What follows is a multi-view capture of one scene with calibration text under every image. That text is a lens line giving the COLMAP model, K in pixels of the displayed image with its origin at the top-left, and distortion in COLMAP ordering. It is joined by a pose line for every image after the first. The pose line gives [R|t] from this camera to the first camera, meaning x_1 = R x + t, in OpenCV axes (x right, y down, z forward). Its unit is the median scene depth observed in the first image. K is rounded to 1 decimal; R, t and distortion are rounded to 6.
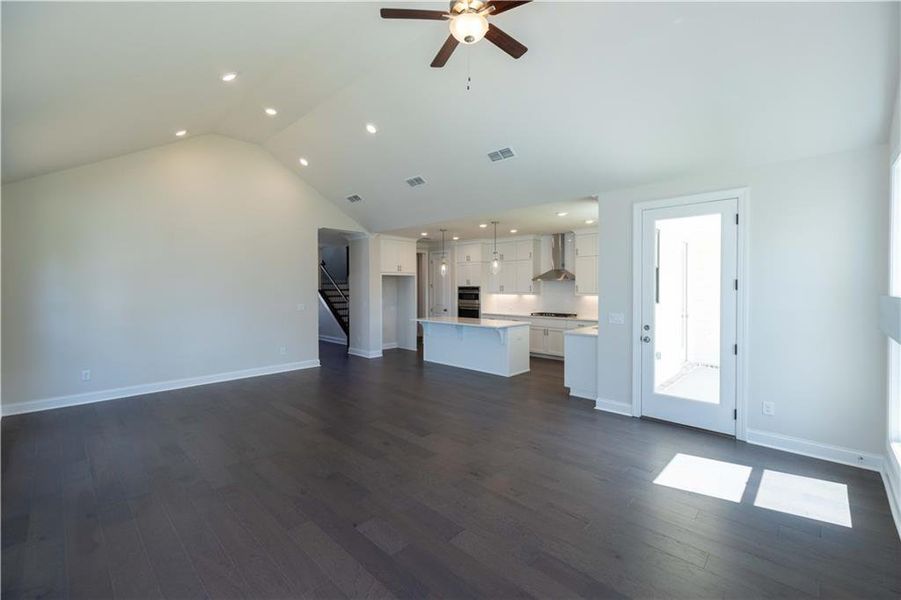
lens RADIAL K [[386.0, 0, 470.1], [0, 386.0, 289.1], [0, 0, 1]] dist [0.003725, -0.000947]
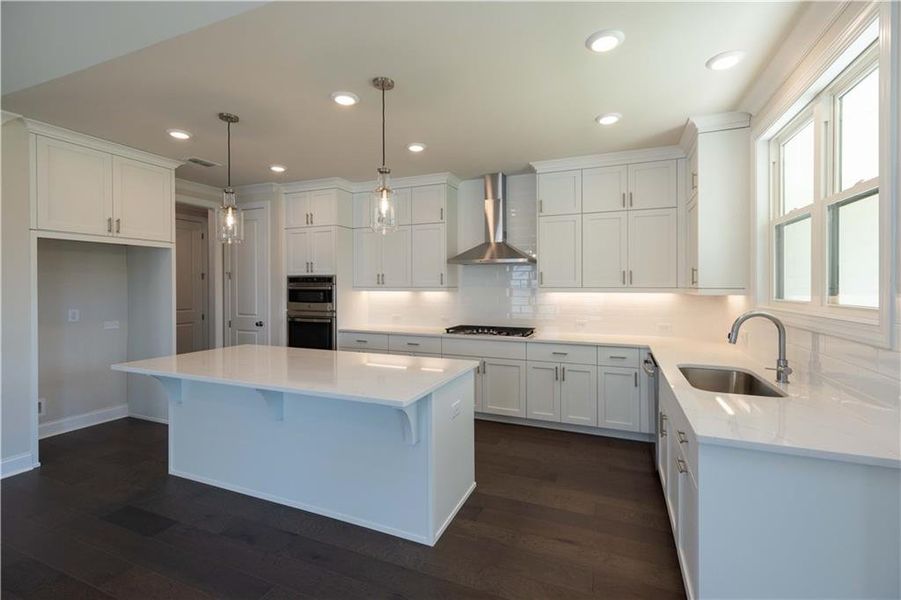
lens RADIAL K [[386.0, 0, 464.7], [0, 386.0, 288.1], [0, 0, 1]] dist [0.003725, -0.000947]
pose [[0.936960, -0.001928, 0.349431, 0.008527], [0.001559, 0.999998, 0.001337, 0.009274], [-0.349433, -0.000708, 0.936961, 0.498564]]
